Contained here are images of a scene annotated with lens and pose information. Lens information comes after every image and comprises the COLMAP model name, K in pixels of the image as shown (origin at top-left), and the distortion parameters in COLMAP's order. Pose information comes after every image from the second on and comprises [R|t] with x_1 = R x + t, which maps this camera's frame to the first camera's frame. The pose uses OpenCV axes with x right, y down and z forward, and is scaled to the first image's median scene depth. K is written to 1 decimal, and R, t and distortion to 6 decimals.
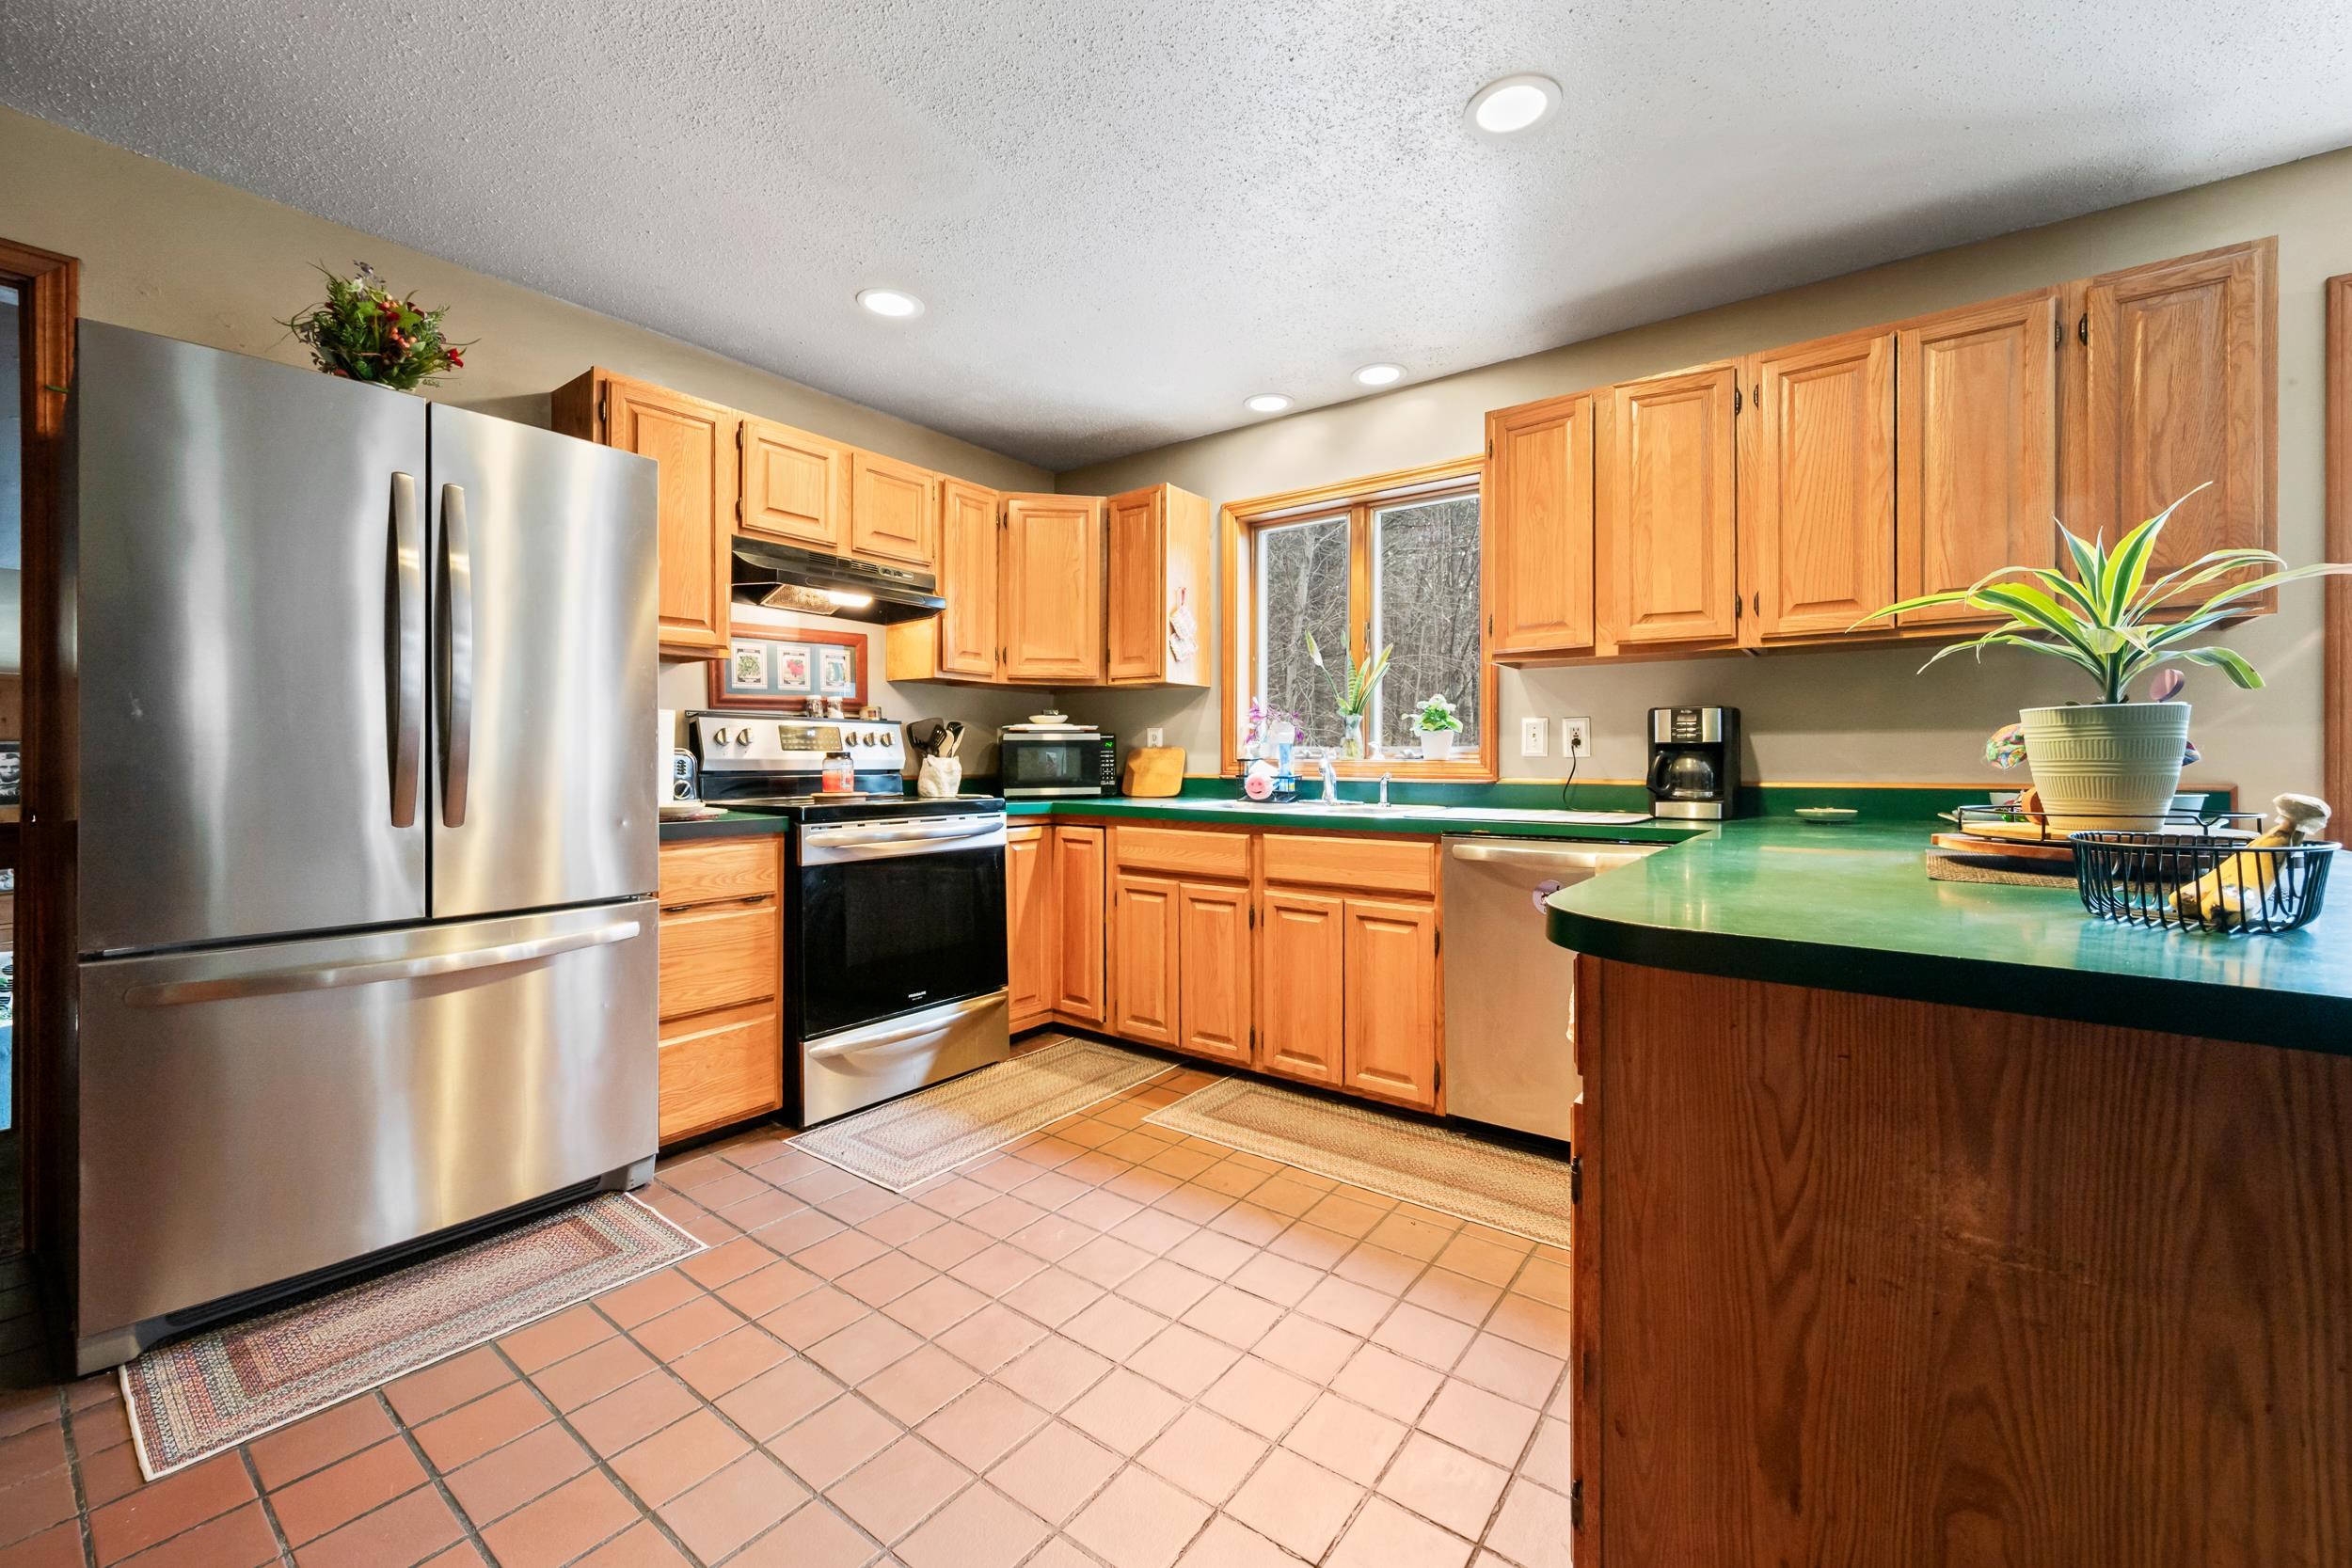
lens RADIAL K [[920.3, 0, 1180.5], [0, 920.3, 755.5], [0, 0, 1]] dist [-0.000373, -0.000015]
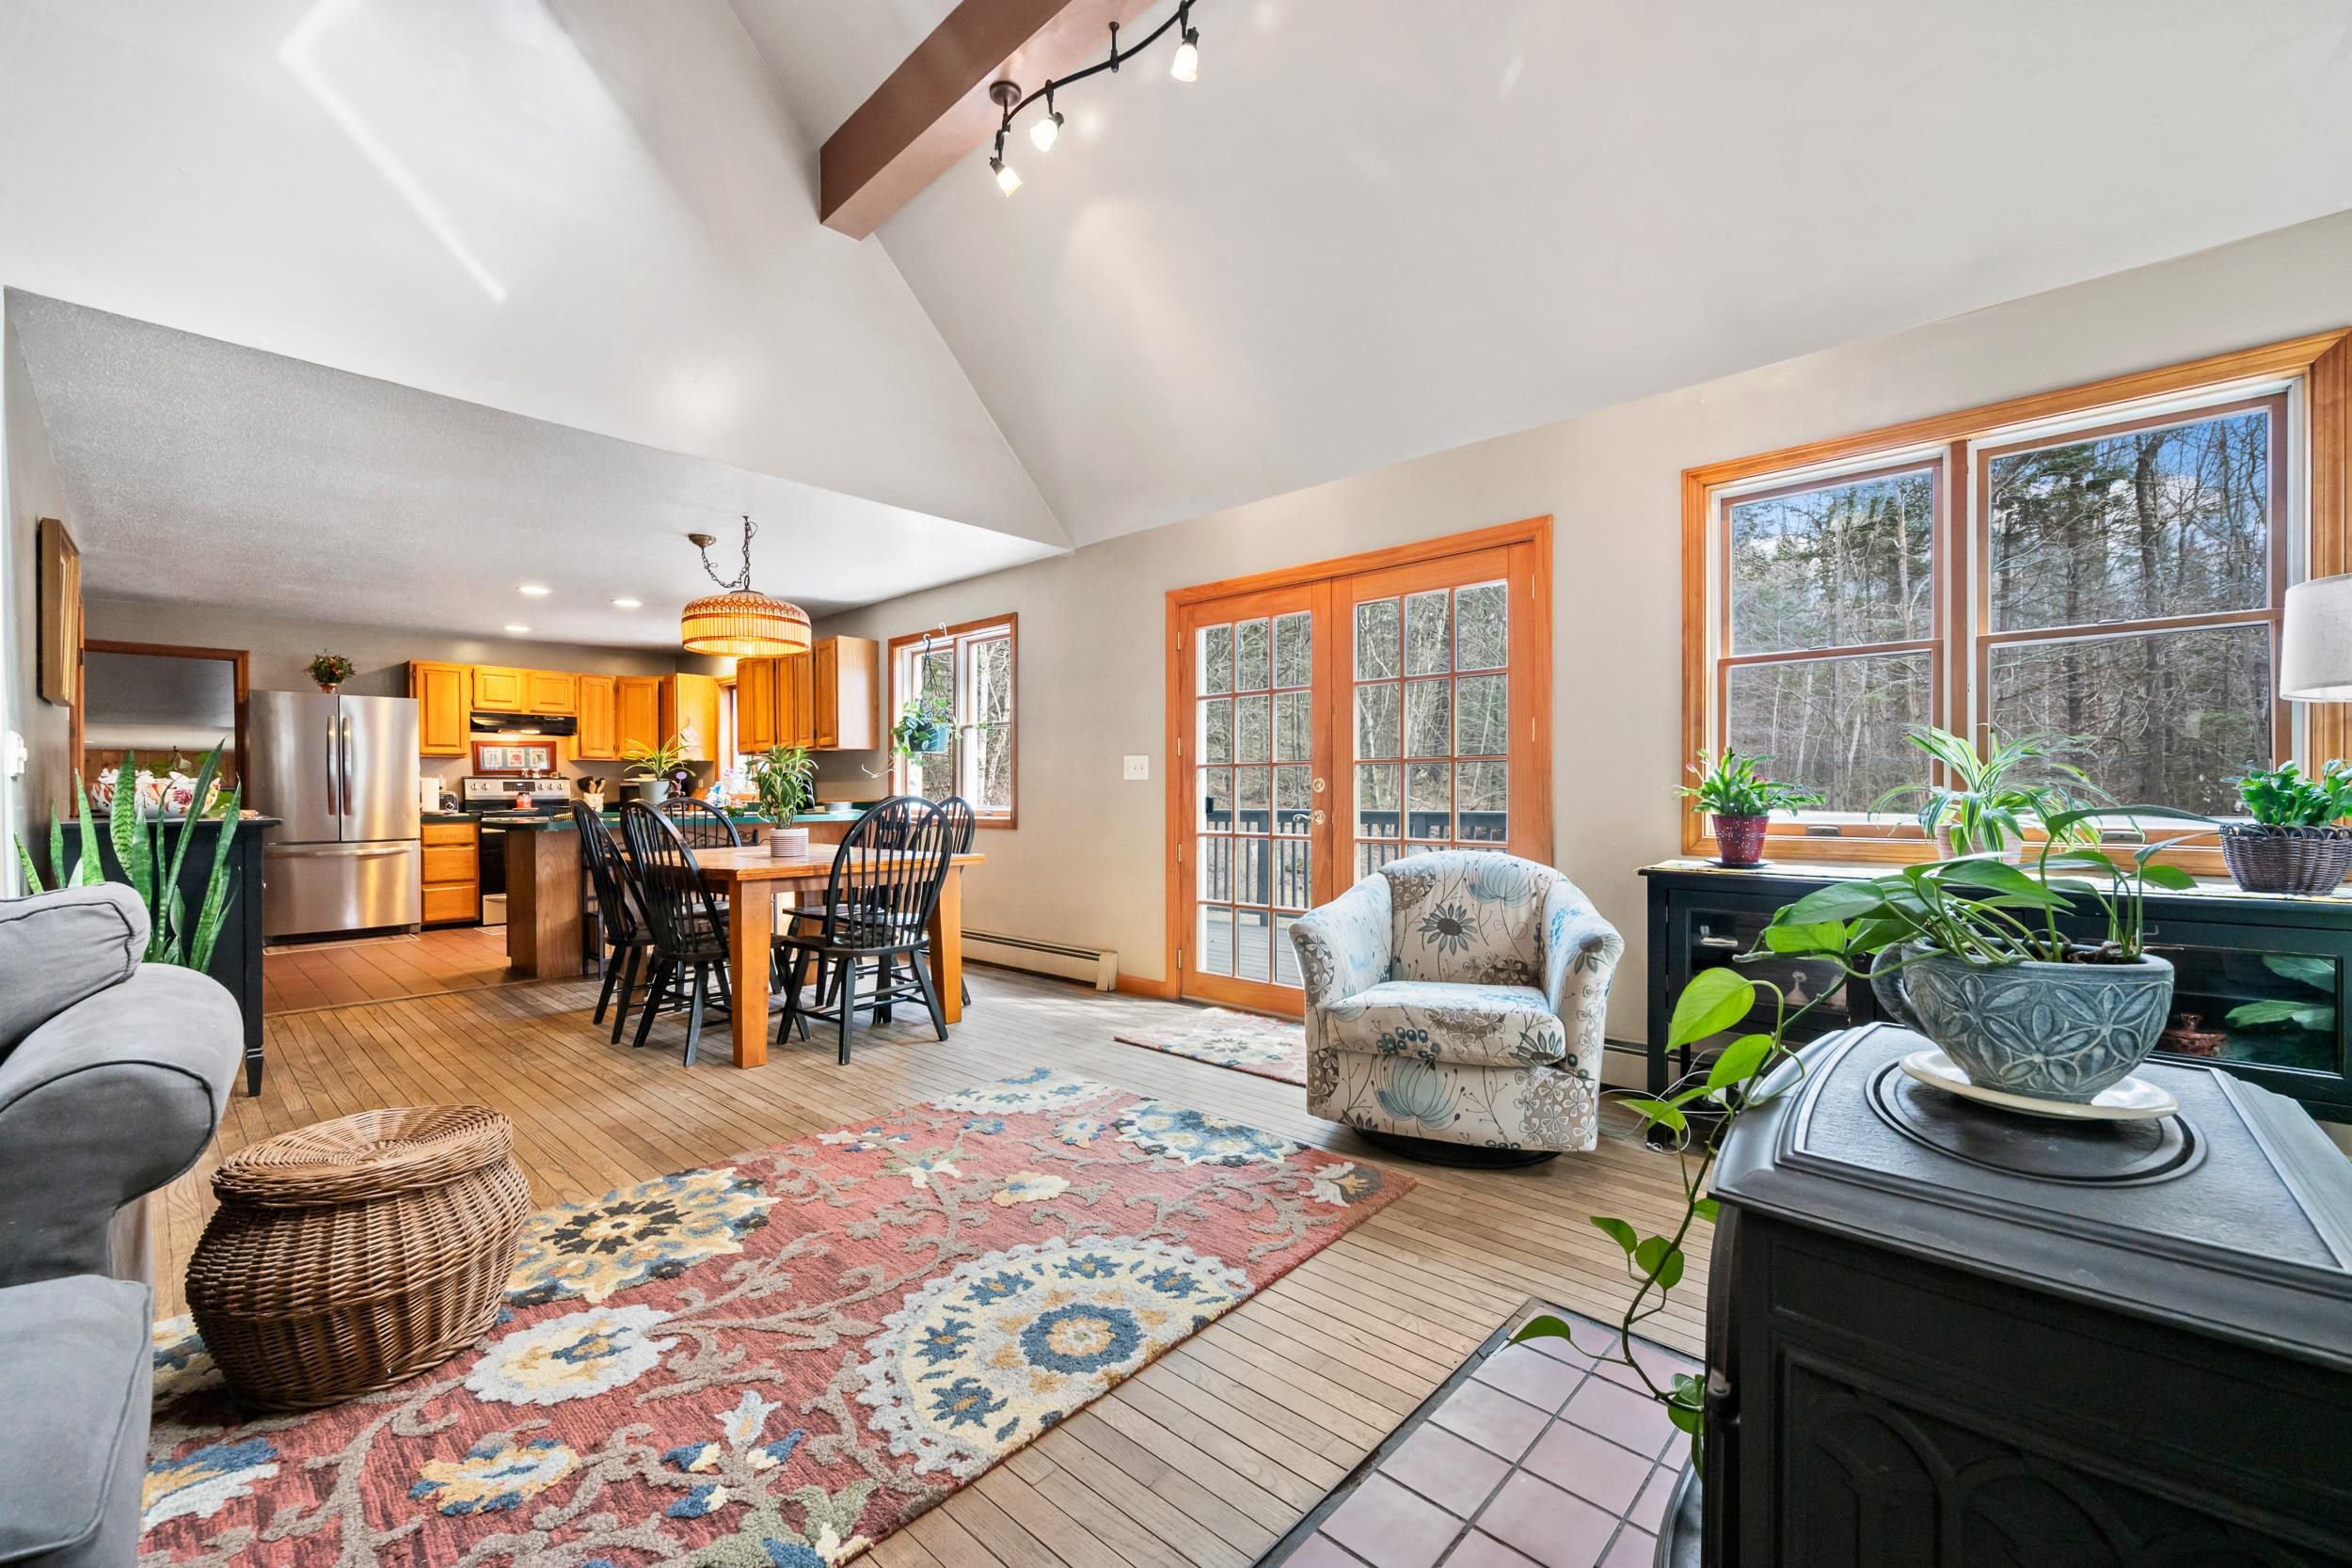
lens RADIAL K [[925.3, 0, 1174.0], [0, 925.3, 795.2], [0, 0, 1]] dist [-0.000238, -0.000096]
pose [[0.994774, -0.008085, -0.101779, 1.576695], [0.008645, 0.999950, 0.005061, 0.007353], [0.101733, -0.005914, 0.994794, -1.271665]]
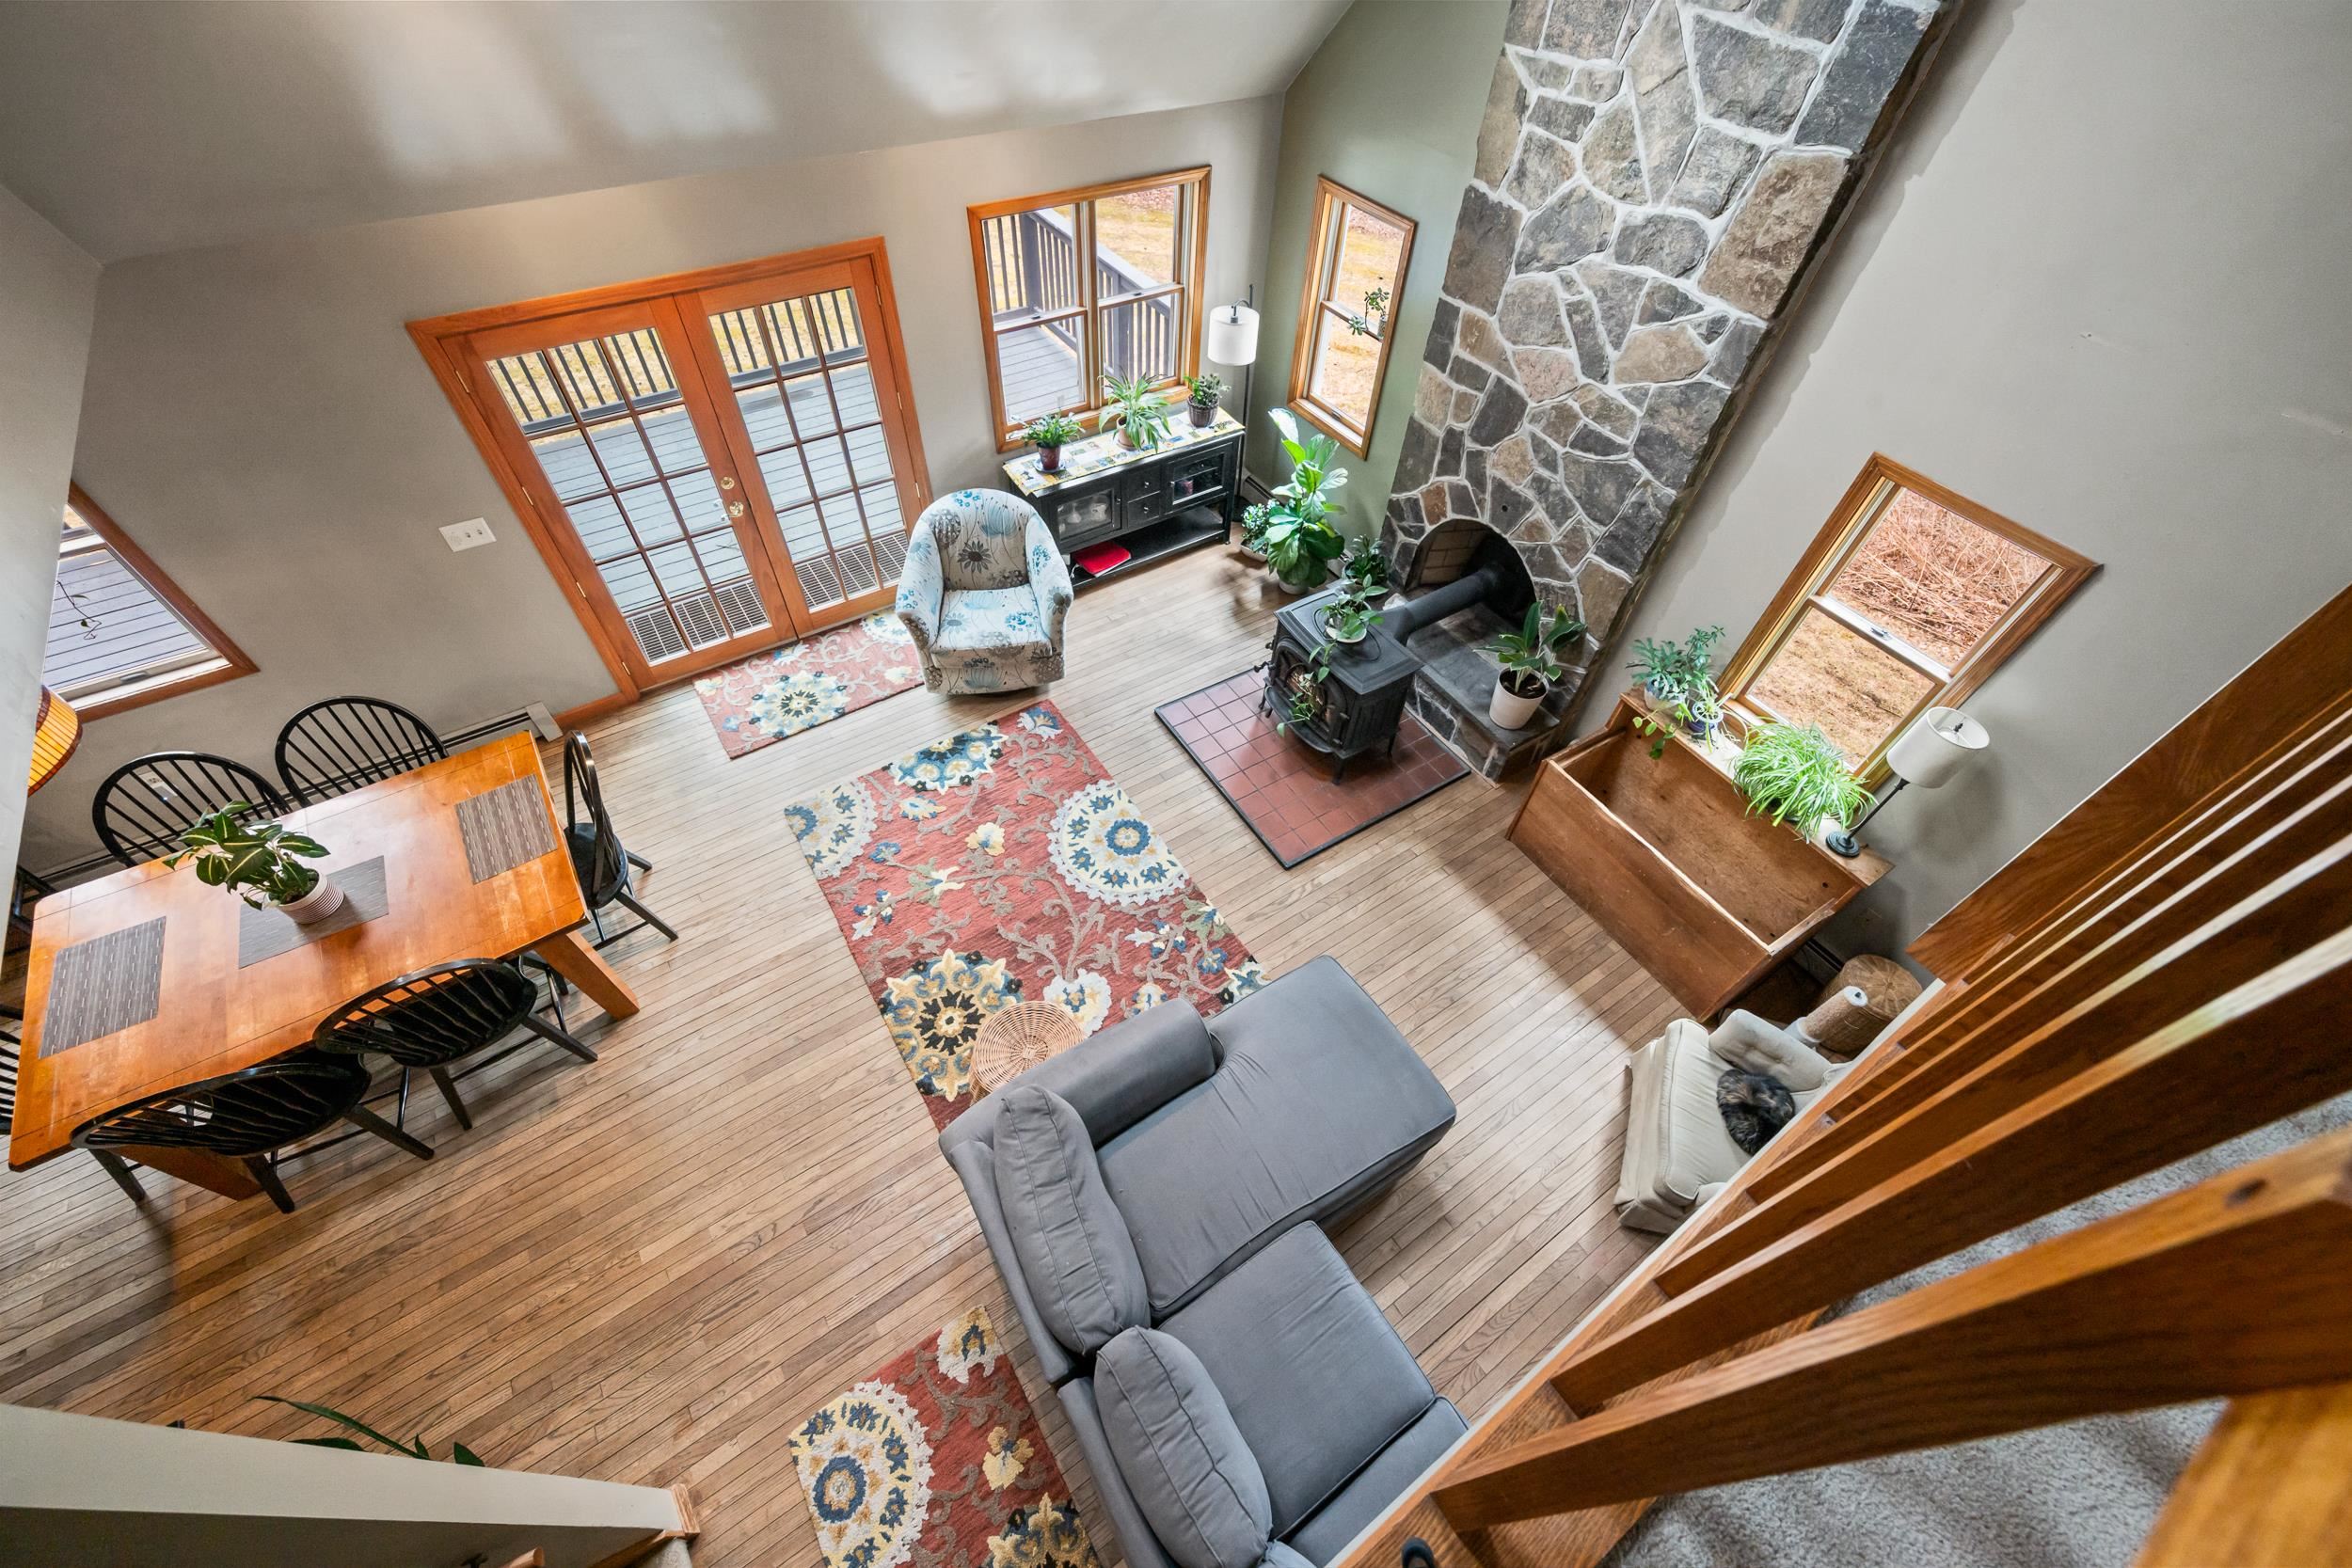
lens RADIAL K [[920.8, 0, 1176.0], [0, 920.8, 784.0], [0, 0, 1]] dist [-0.001569, 0.000036]
pose [[0.346058, -0.716693, 0.605470, 0.699068], [-0.037971, 0.634117, 0.772304, -0.820346], [-0.937444, -0.290252, 0.192228, -1.065997]]
